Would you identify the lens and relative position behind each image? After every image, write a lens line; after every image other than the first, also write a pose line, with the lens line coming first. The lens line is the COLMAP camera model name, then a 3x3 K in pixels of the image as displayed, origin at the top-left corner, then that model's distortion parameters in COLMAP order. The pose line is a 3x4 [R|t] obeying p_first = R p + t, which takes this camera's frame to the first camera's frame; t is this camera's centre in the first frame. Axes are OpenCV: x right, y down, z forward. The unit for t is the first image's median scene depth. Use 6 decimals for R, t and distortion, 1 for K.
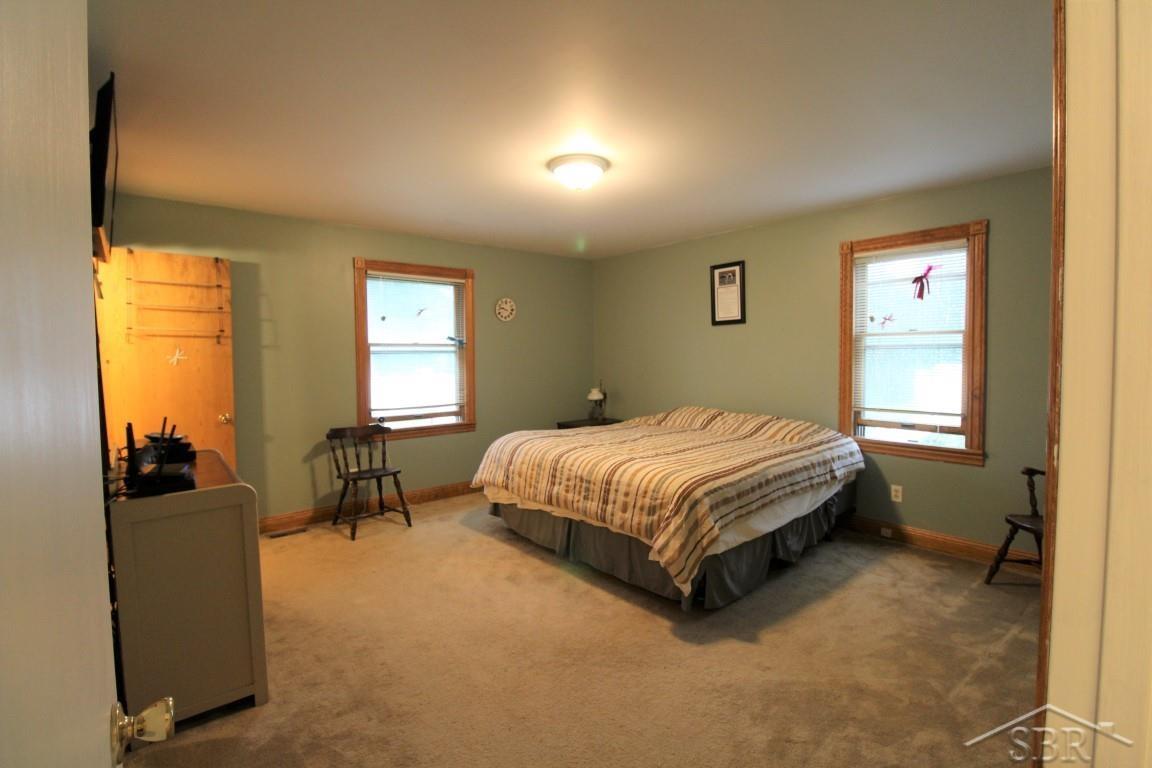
lens RADIAL K [[529.0, 0, 577.5], [0, 529.0, 382.5], [0, 0, 1]] dist [0.001556, -0.000144]
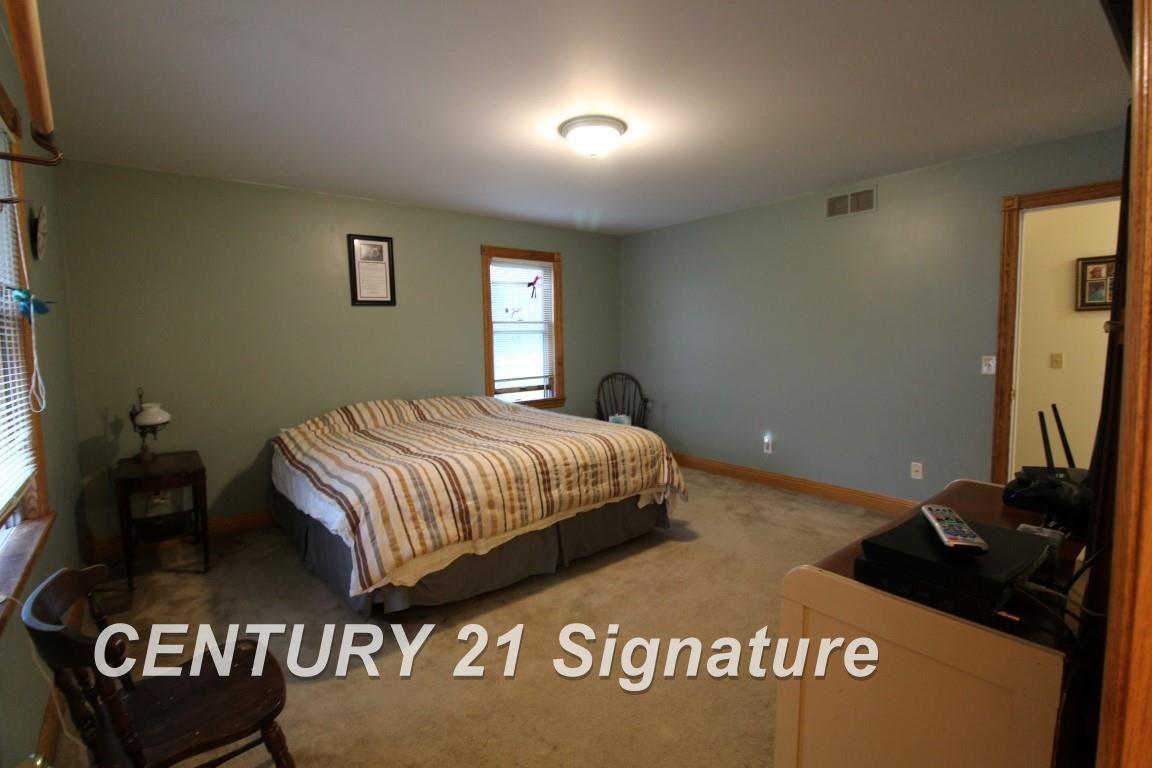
lens RADIAL K [[529.0, 0, 578.1], [0, 529.0, 380.1], [0, 0, 1]] dist [0.001556, -0.000144]
pose [[0.025370, -0.075275, 0.996840, -0.866572], [0.071438, 0.994748, 0.073299, -0.037302], [-0.997122, 0.069353, 0.030614, 0.925999]]
